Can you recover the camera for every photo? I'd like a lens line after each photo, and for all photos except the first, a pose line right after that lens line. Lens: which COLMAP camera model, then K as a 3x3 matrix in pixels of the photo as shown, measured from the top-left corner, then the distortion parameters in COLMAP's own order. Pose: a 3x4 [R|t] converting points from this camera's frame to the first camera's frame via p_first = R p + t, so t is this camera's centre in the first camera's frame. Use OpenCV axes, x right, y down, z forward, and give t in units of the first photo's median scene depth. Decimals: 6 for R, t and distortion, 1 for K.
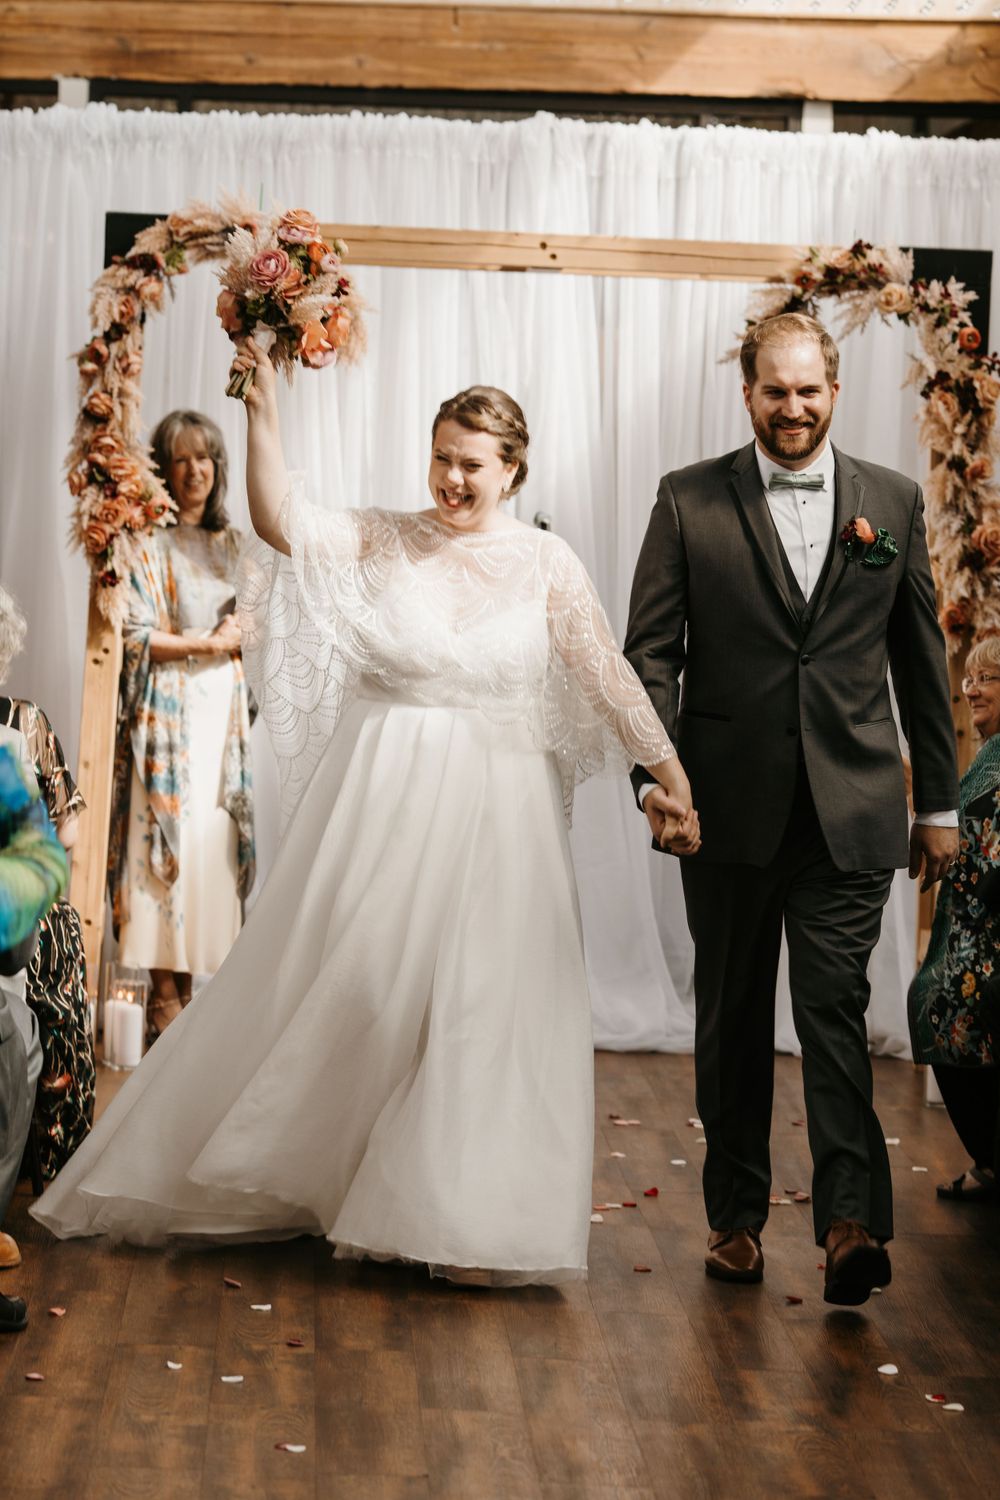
lens RADIAL K [[5763.6, 0, 467.7], [0, 5763.6, 740.7], [0, 0, 1]] dist [0.230386, 0.000000]
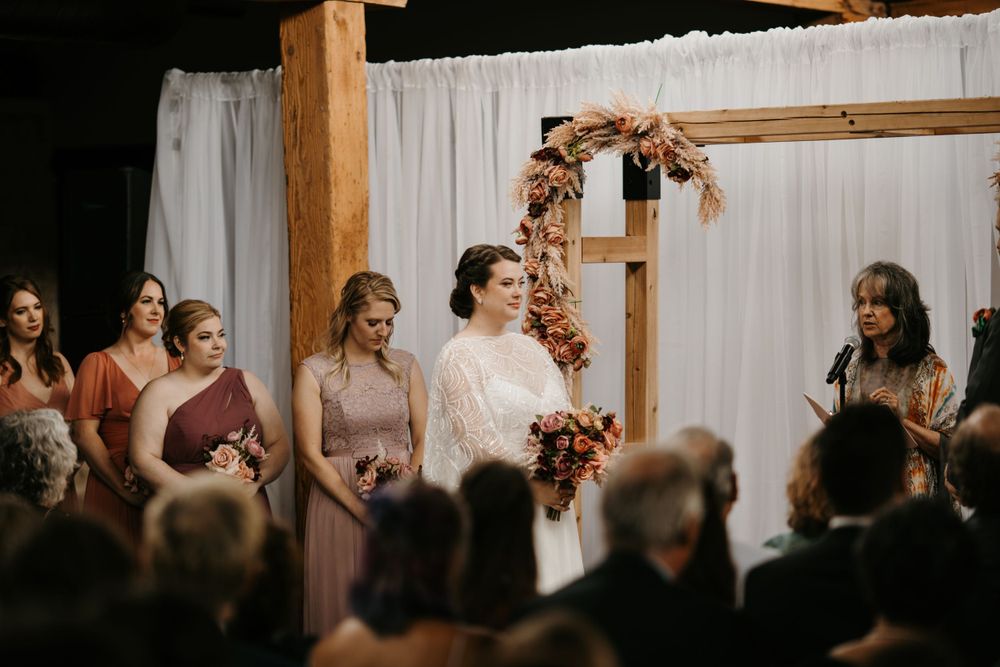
lens RADIAL K [[3842.4, 0, 503.4], [0, 3842.4, 333.0], [0, 0, 1]] dist [0.230386, 0.000000]
pose [[0.825694, -0.052495, -0.561670, 0.409110], [0.027514, 0.998223, -0.052849, 0.001615], [0.563446, 0.028183, 0.825672, 0.287397]]
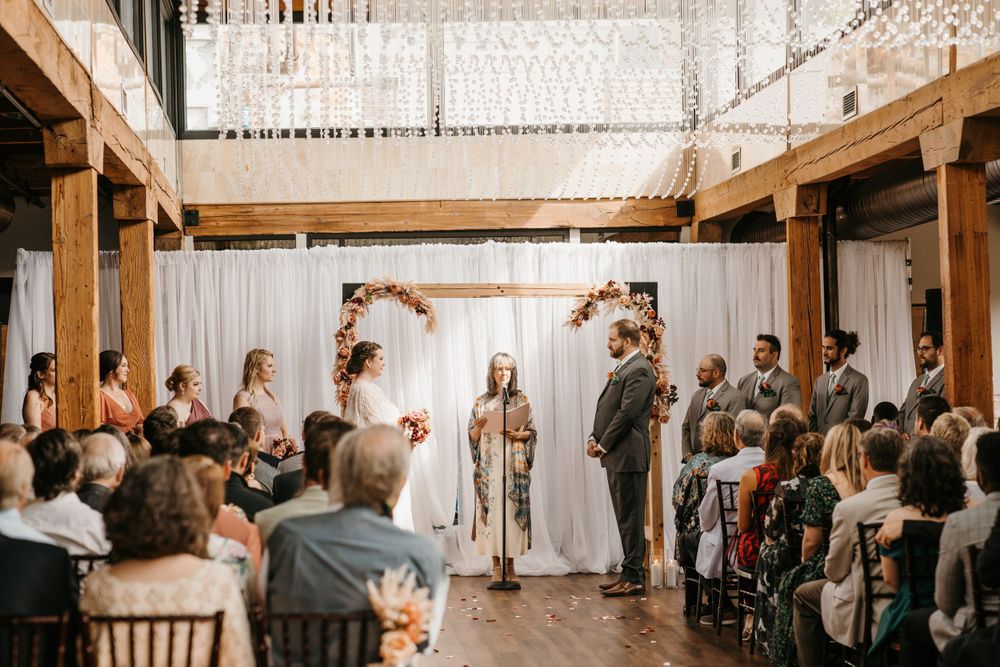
lens RADIAL K [[2378.9, 0, 481.9], [0, 2378.9, 331.5], [0, 0, 1]] dist [0.118361, 0.000000]
pose [[0.997920, -0.048644, 0.042304, -0.045068], [0.051258, 0.996692, -0.063064, 0.008173], [-0.039097, 0.065101, 0.997112, -0.153595]]
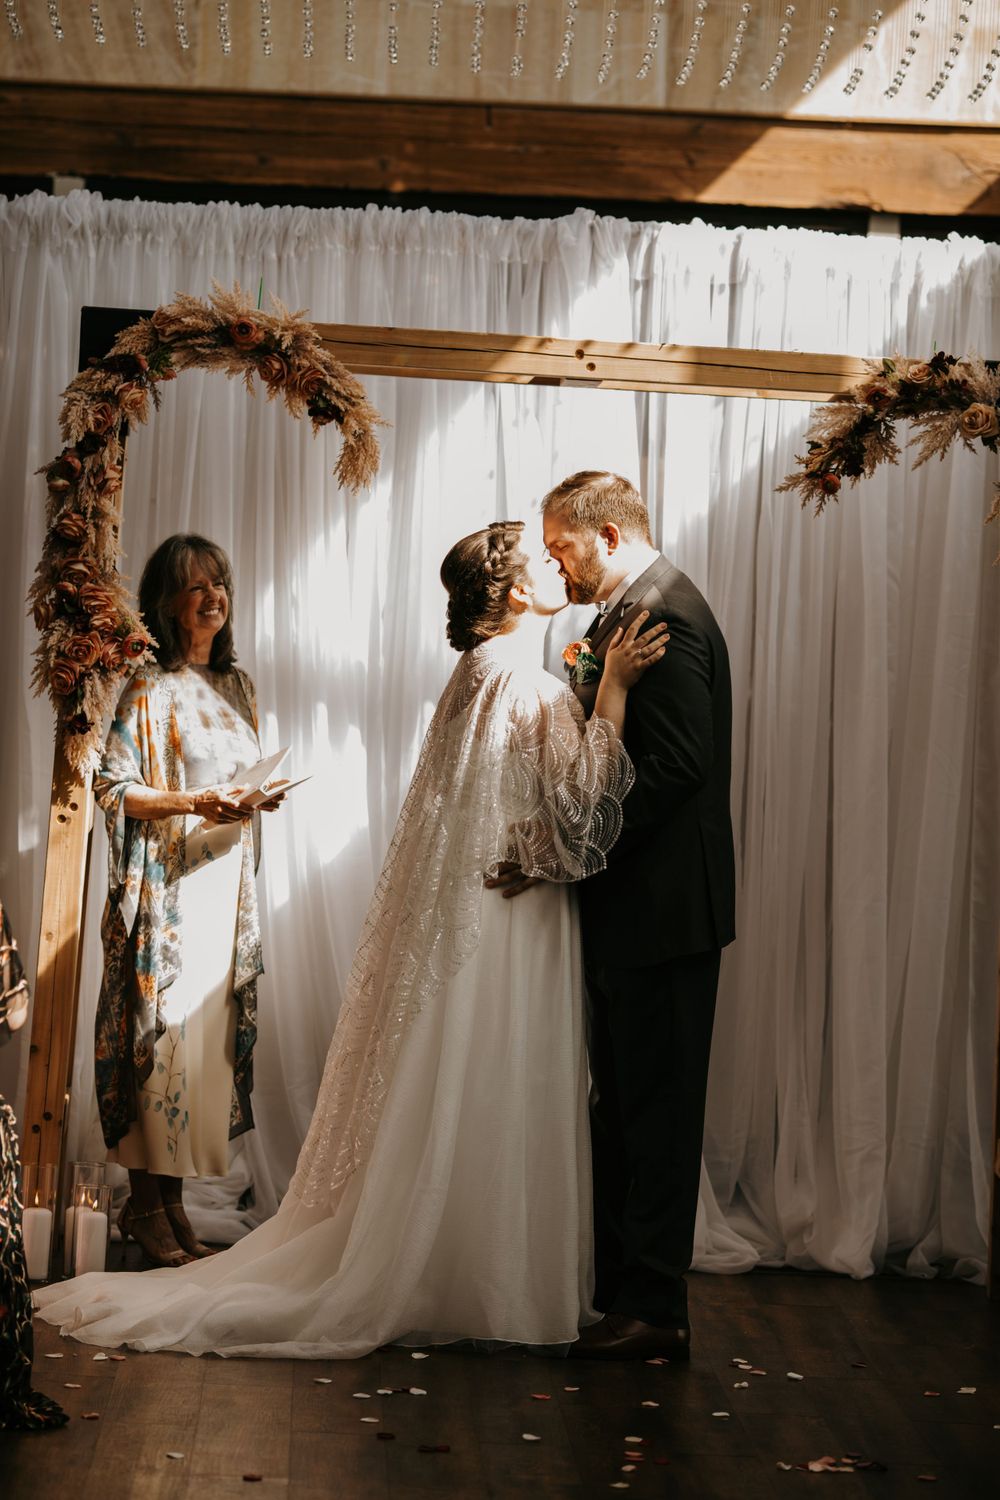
lens RADIAL K [[5763.6, 0, 487.4], [0, 5763.6, 746.2], [0, 0, 1]] dist [0.230386, 0.000000]
pose [[0.999867, 0.016072, -0.002619, 0.002243], [-0.016133, 0.999553, -0.025157, -0.003755], [0.002214, 0.025196, 0.999680, 0.124005]]
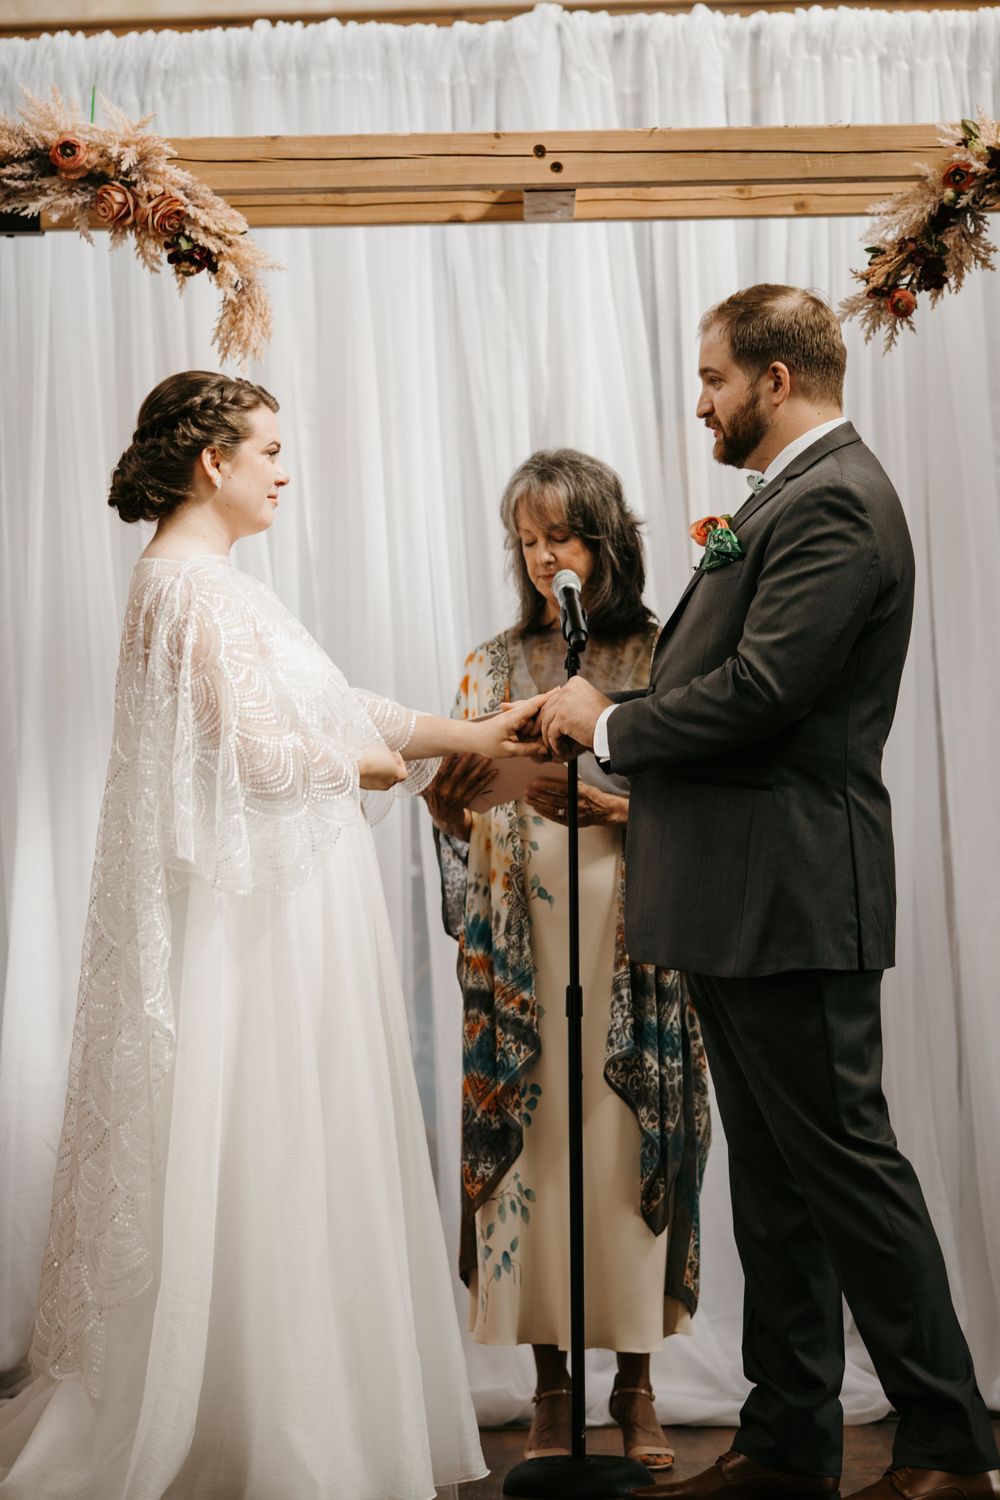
lens RADIAL K [[5763.6, 0, 476.2], [0, 5763.6, 779.9], [0, 0, 1]] dist [0.230386, 0.000000]
pose [[0.997668, -0.063054, -0.026117, 0.018293], [0.061370, 0.996255, -0.060902, 0.020784], [0.029859, 0.059157, 0.997802, 0.373624]]
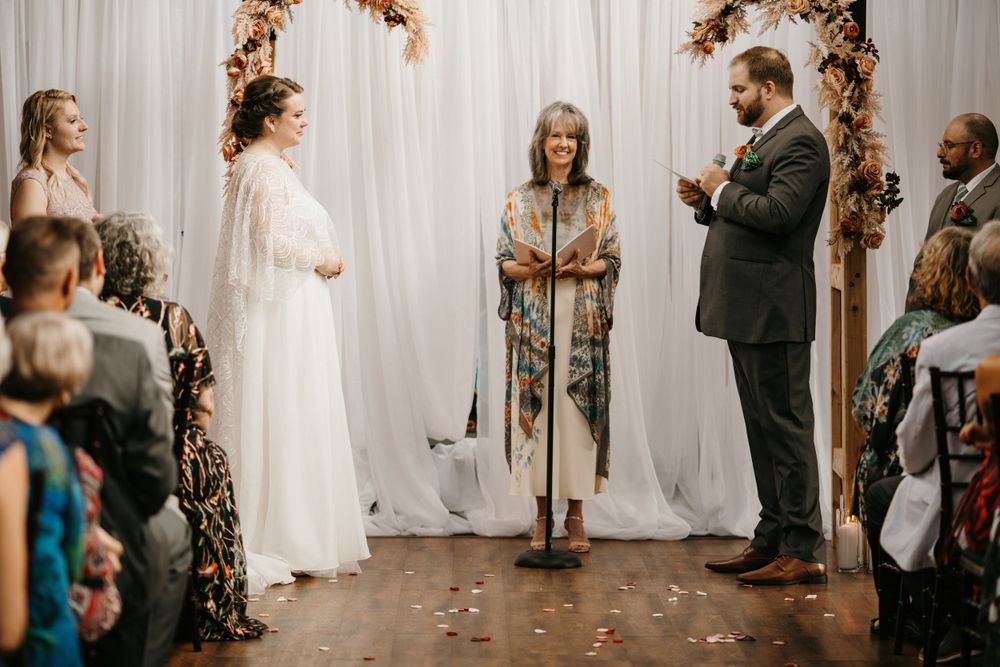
lens RADIAL K [[3842.4, 0, 446.6], [0, 3842.4, 301.1], [0, 0, 1]] dist [0.230386, 0.000000]
pose [[0.998950, -0.030978, -0.033762, 0.017217], [0.030591, 0.999461, -0.011921, 0.005244], [0.034114, 0.010875, 0.999359, 0.050356]]
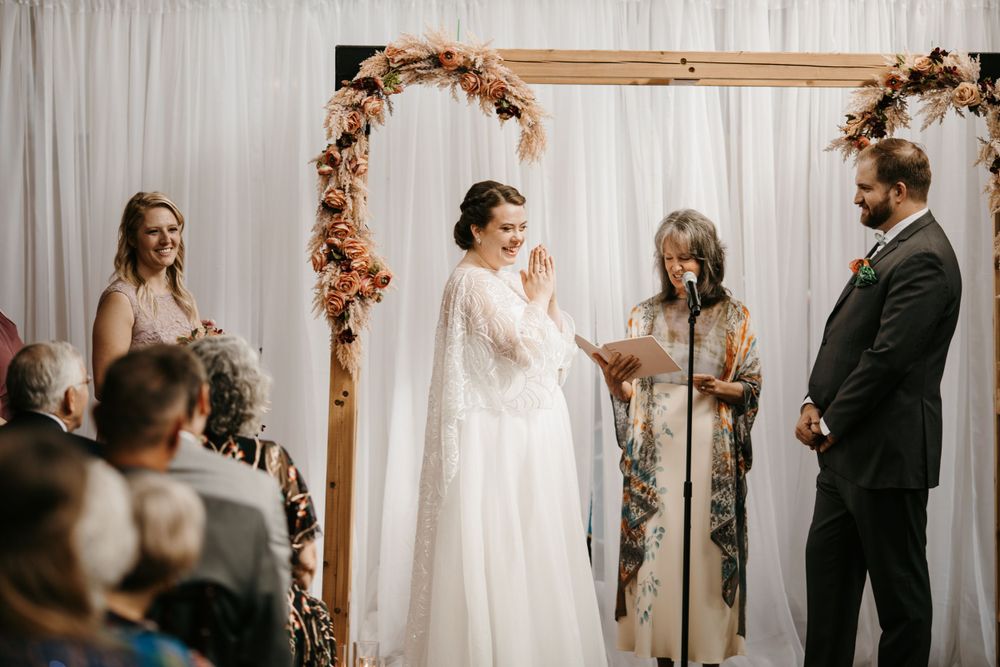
lens RADIAL K [[3842.4, 0, 505.9], [0, 3842.4, 300.4], [0, 0, 1]] dist [0.230386, 0.000000]
pose [[0.999279, -0.030208, -0.022992, -0.007899], [0.029339, 0.998874, -0.037272, -0.003688], [0.024092, 0.036571, 0.999041, 0.164140]]
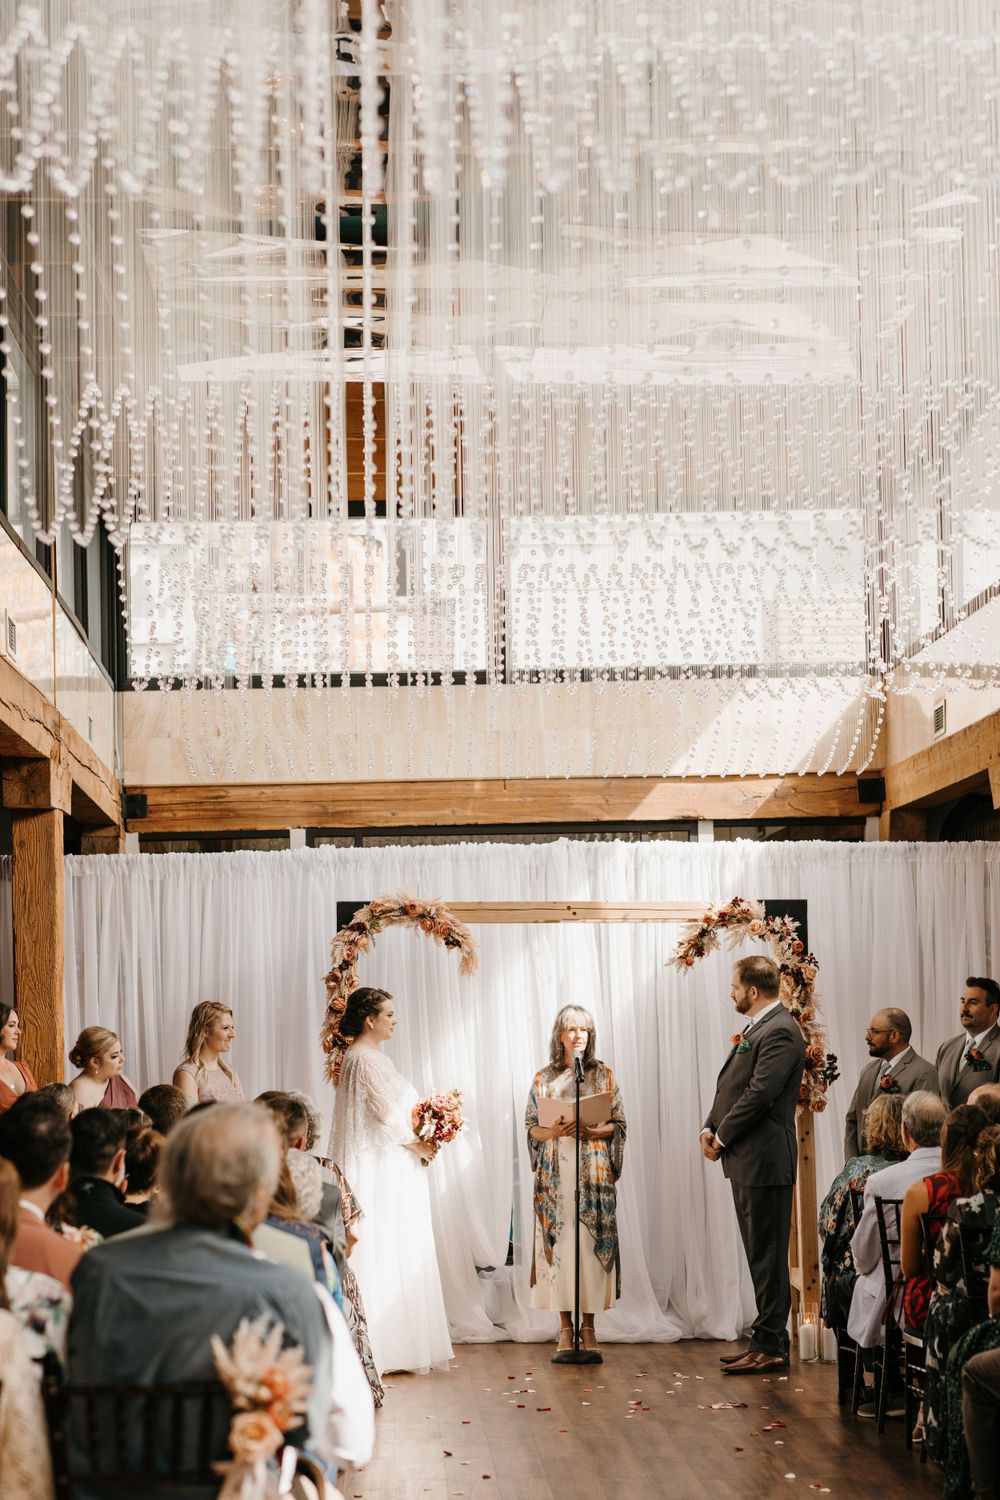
lens RADIAL K [[3568.4, 0, 458.8], [0, 3568.4, 758.5], [0, 0, 1]] dist [0.118361, 0.000000]
pose [[0.998782, -0.049139, -0.004545, -0.015124], [0.048174, 0.990843, -0.126132, 0.011275], [0.010702, 0.125759, 0.992003, -0.164343]]
